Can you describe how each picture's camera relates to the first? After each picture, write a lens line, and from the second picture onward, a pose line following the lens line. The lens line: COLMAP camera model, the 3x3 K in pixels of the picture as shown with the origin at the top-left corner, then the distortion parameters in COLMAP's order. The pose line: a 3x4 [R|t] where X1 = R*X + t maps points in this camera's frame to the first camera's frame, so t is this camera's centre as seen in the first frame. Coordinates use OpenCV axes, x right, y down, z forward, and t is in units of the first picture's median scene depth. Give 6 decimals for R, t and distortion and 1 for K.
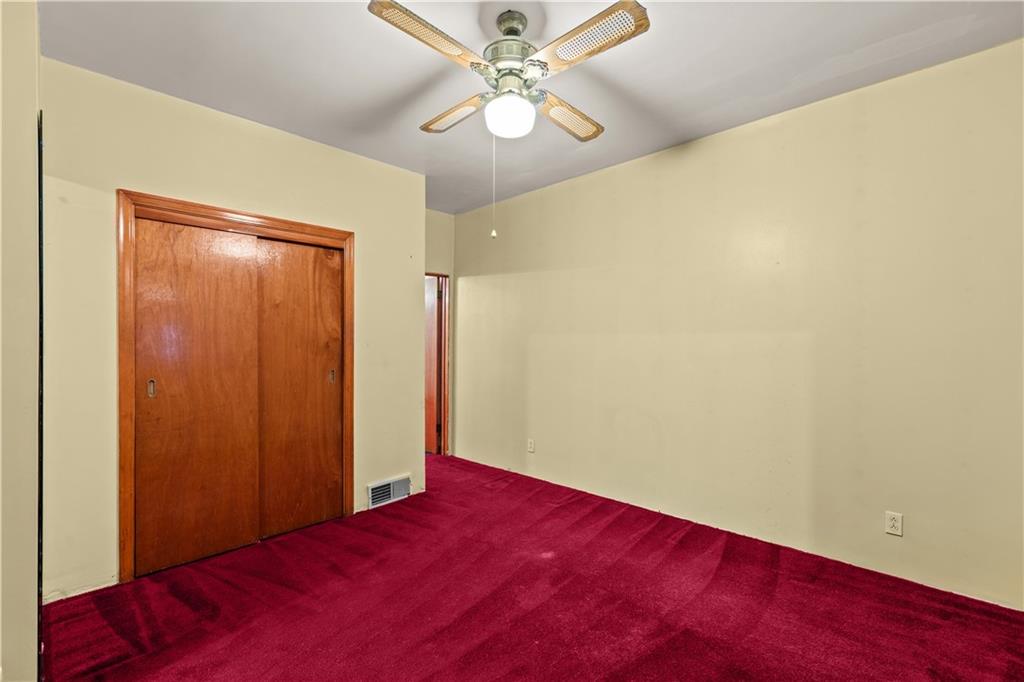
lens RADIAL K [[459.3, 0, 520.2], [0, 459.3, 341.8], [0, 0, 1]] dist [0.001330, 0.001441]
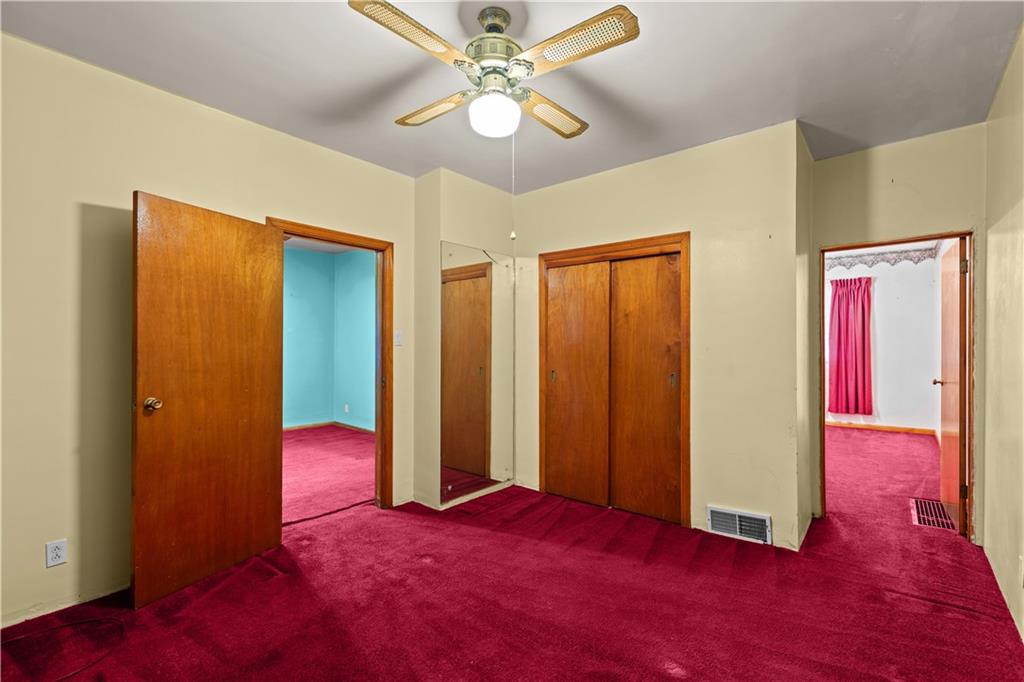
lens RADIAL K [[459.3, 0, 521.0], [0, 459.3, 342.8], [0, 0, 1]] dist [0.001330, 0.001441]
pose [[0.078158, -0.004282, -0.996932, 0.629083], [-0.001454, 0.999989, -0.004409, -0.002459], [0.996940, 0.001794, 0.078151, 0.650348]]
